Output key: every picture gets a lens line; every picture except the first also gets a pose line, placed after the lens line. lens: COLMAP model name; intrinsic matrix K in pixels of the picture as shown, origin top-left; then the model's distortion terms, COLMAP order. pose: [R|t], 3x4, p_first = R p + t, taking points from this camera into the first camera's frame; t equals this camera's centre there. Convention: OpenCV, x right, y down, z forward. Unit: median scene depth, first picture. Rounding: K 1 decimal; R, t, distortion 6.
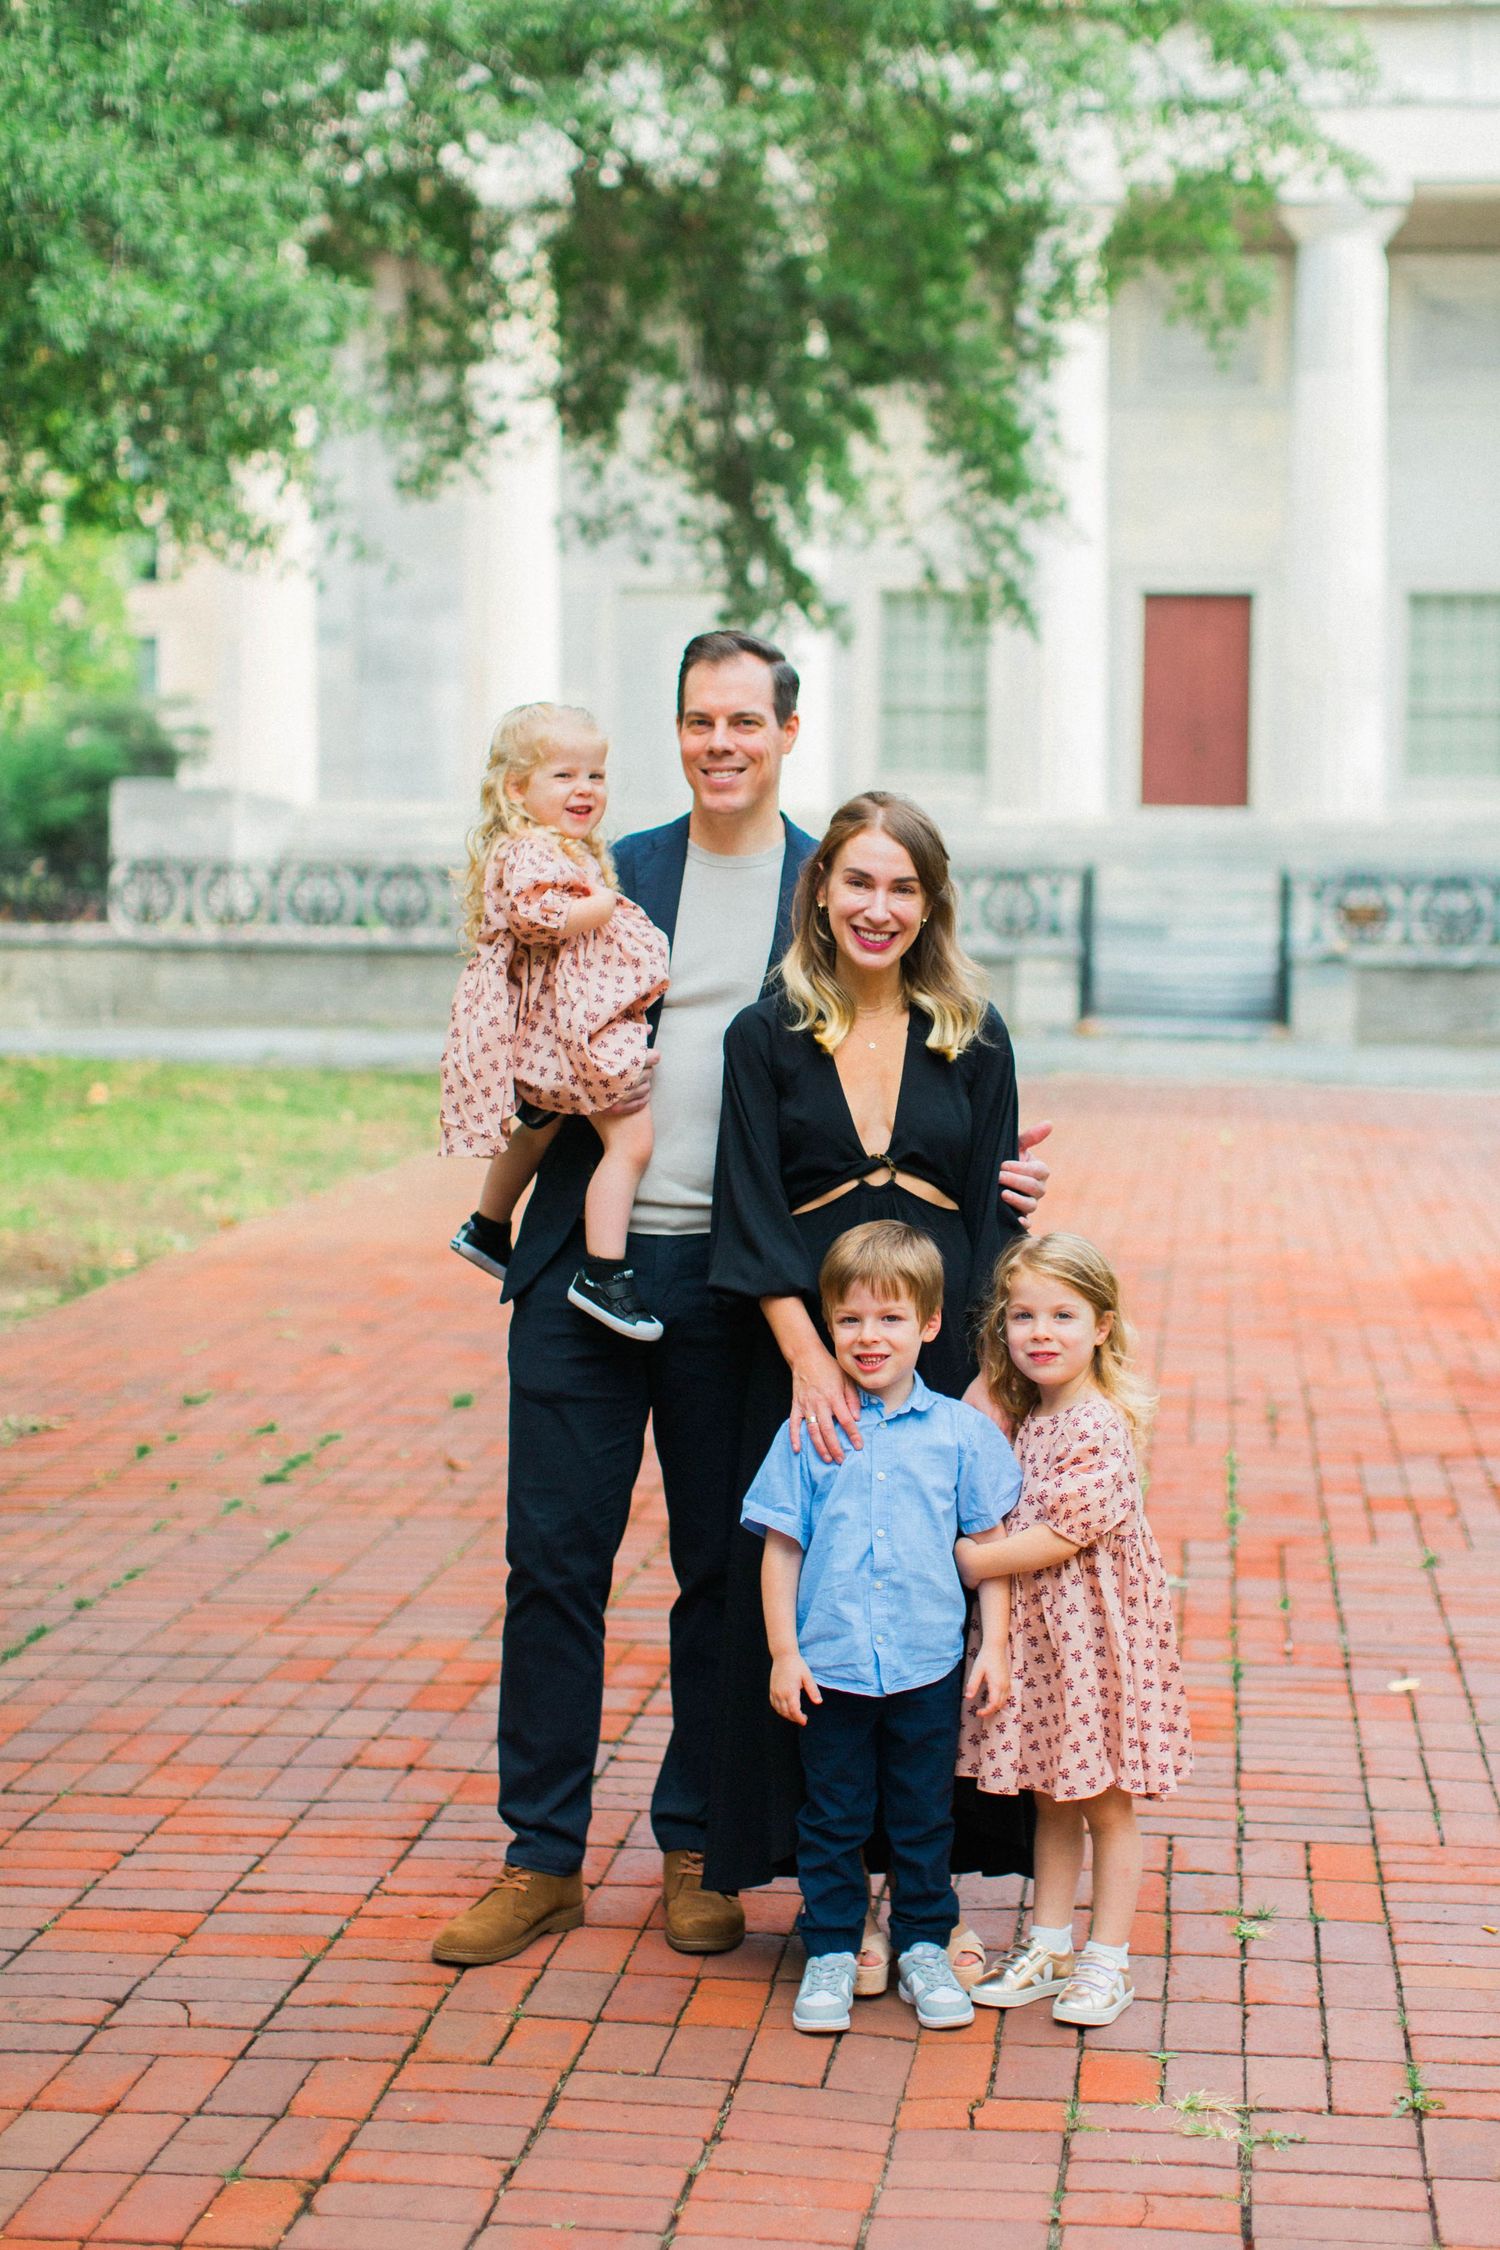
lens RADIAL K [[3596.6, 0, 756.1], [0, 3596.6, 1120.6], [0, 0, 1]] dist [0.015744, 0.000000]
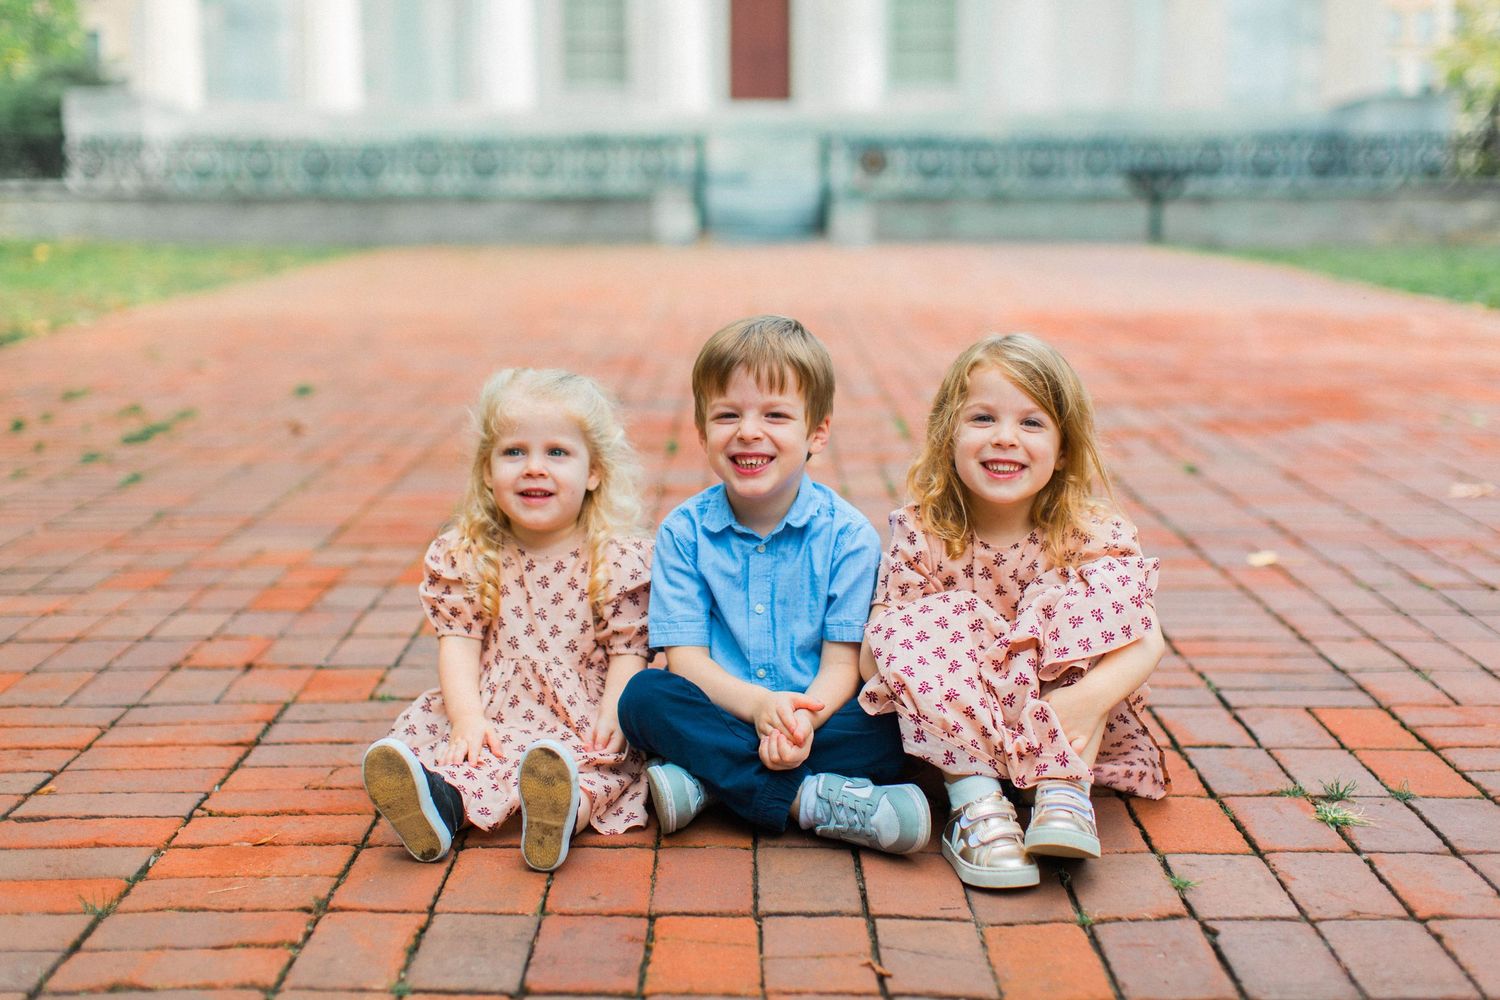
lens RADIAL K [[2158.7, 0, 748.6], [0, 2158.7, 505.8], [0, 0, 1]] dist [0.012047, 0.000000]
pose [[0.992588, -0.026112, 0.118692, -0.037863], [0.015801, 0.996083, 0.087002, 0.099971], [-0.120499, -0.084481, 0.989112, 0.482925]]
